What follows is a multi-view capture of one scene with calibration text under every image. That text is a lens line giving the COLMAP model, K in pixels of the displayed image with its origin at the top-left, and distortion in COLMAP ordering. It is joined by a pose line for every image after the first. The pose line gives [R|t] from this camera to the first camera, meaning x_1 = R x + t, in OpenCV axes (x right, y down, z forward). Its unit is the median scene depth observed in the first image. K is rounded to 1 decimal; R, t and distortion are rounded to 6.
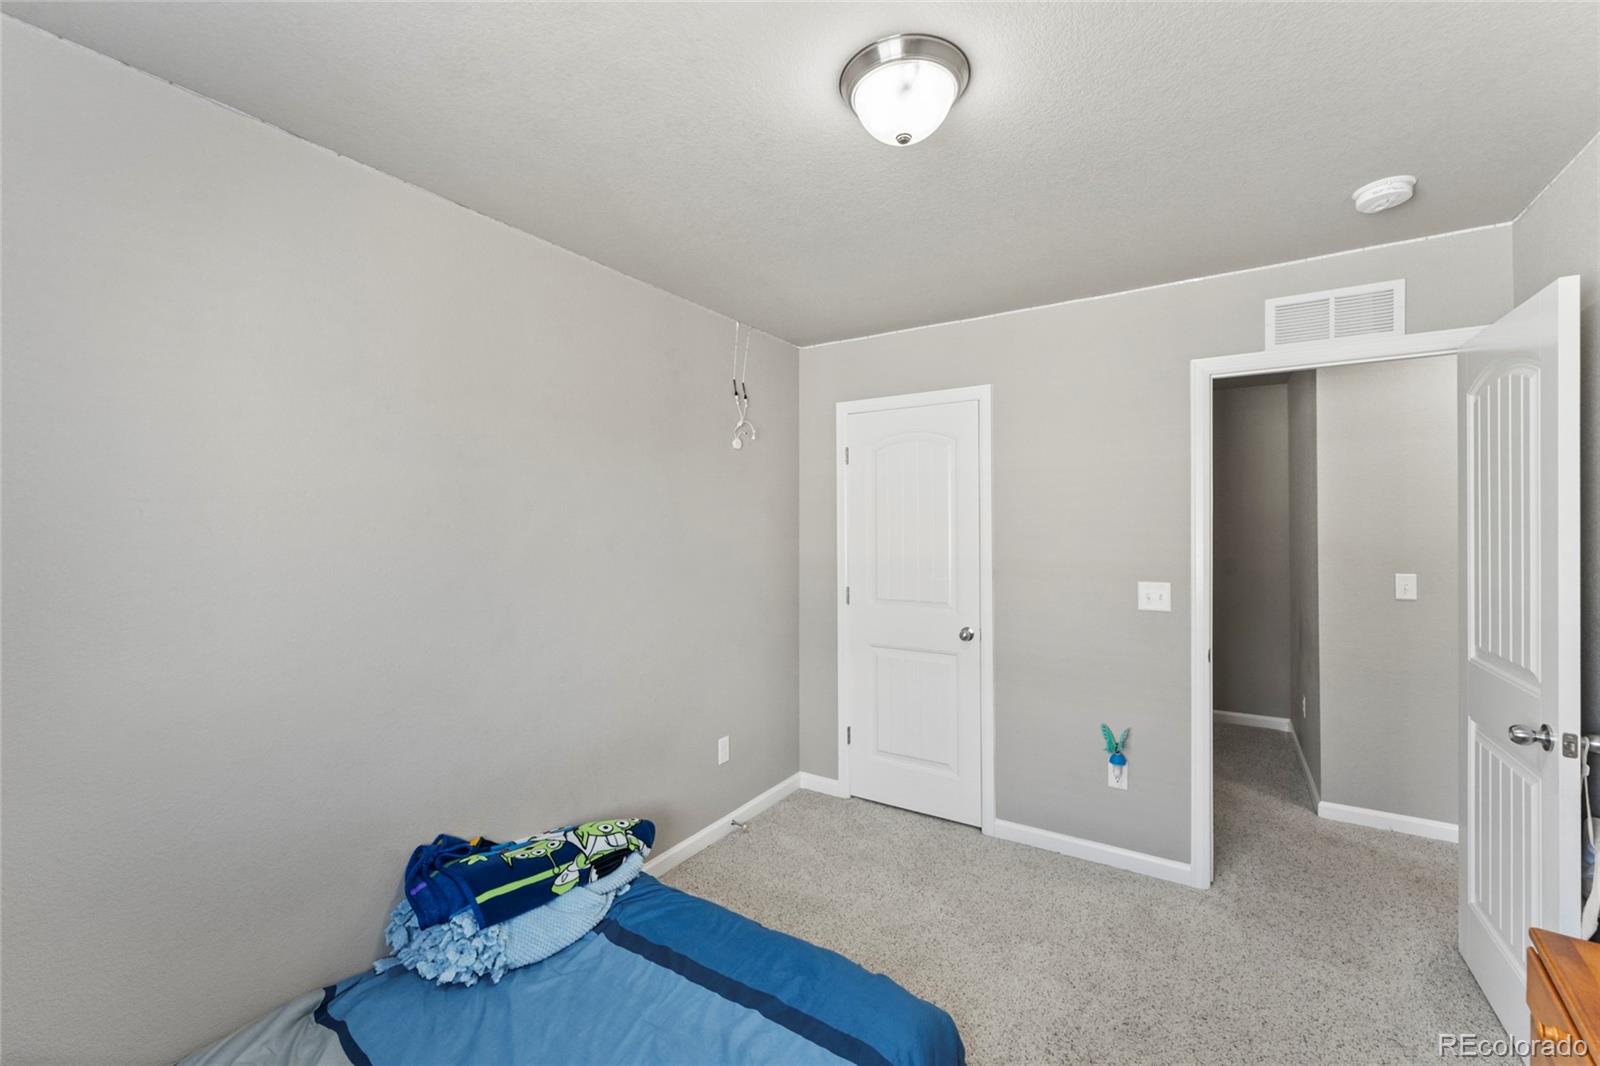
lens RADIAL K [[653.5, 0, 798.2], [0, 653.5, 527.5], [0, 0, 1]] dist [-0.008646, -0.000084]
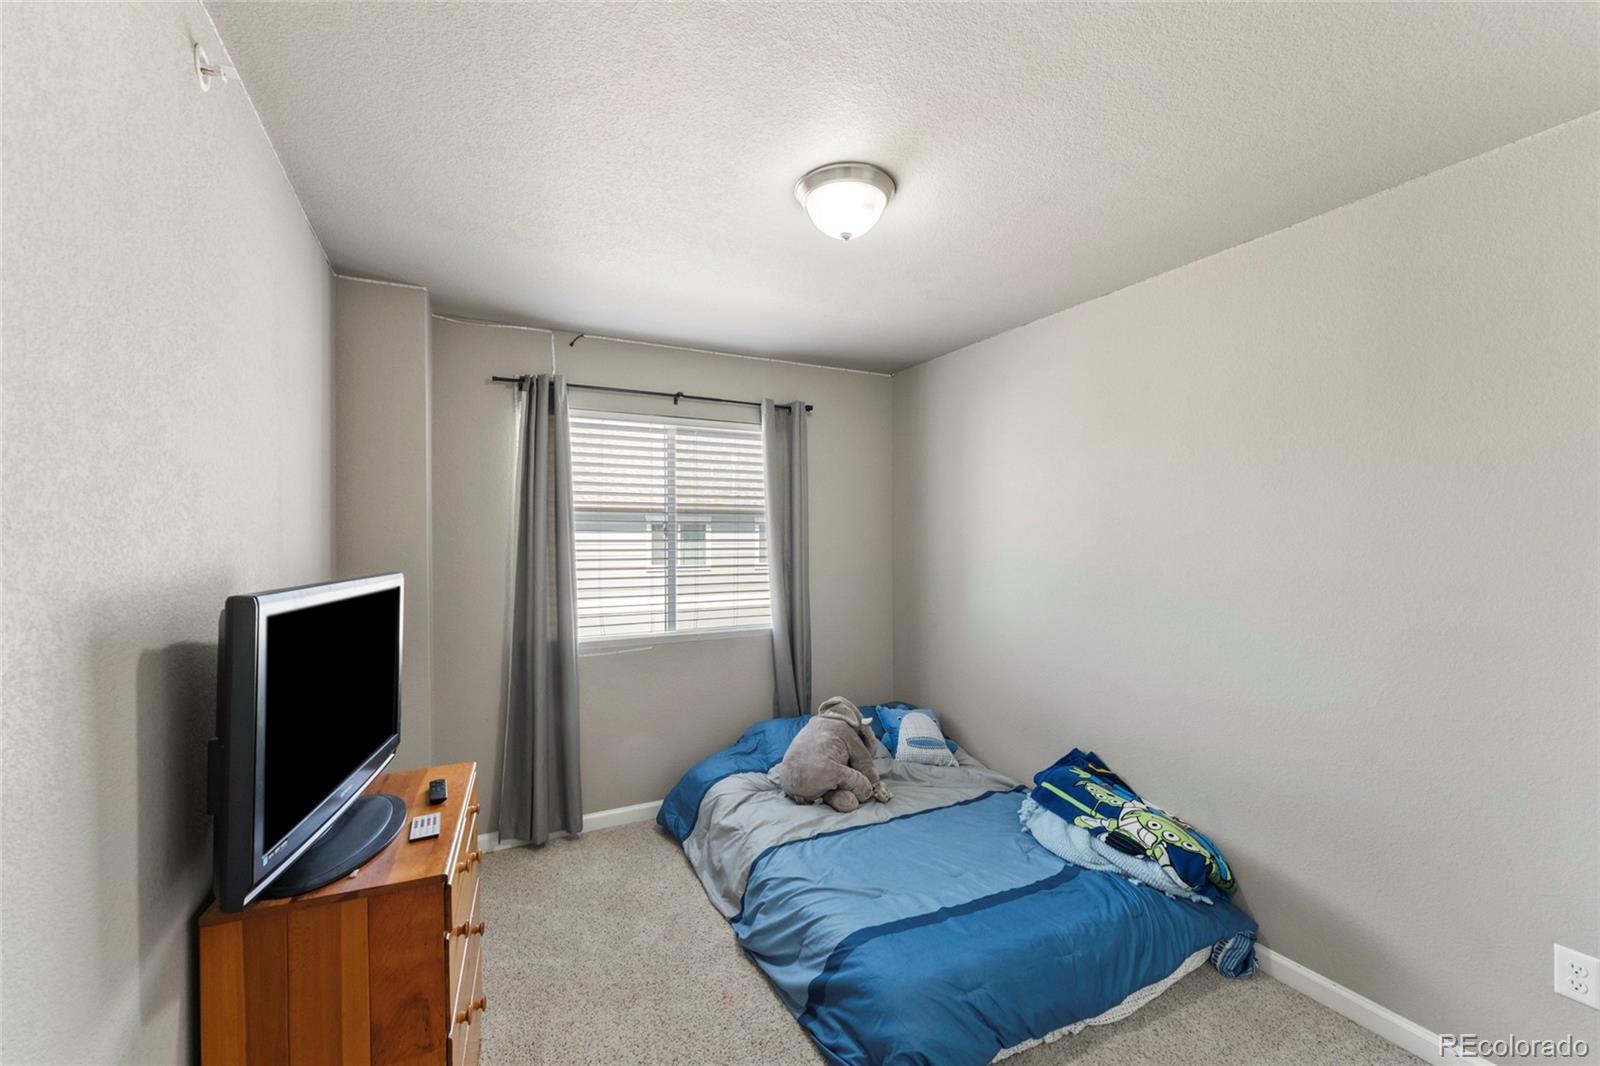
lens RADIAL K [[653.5, 0, 800.7], [0, 653.5, 528.3], [0, 0, 1]] dist [-0.008646, -0.000084]
pose [[-0.492699, 0.005290, -0.870184, 0.982506], [0.003688, 0.999985, 0.003991, -0.024667], [0.870192, -0.001243, -0.492711, 1.125654]]
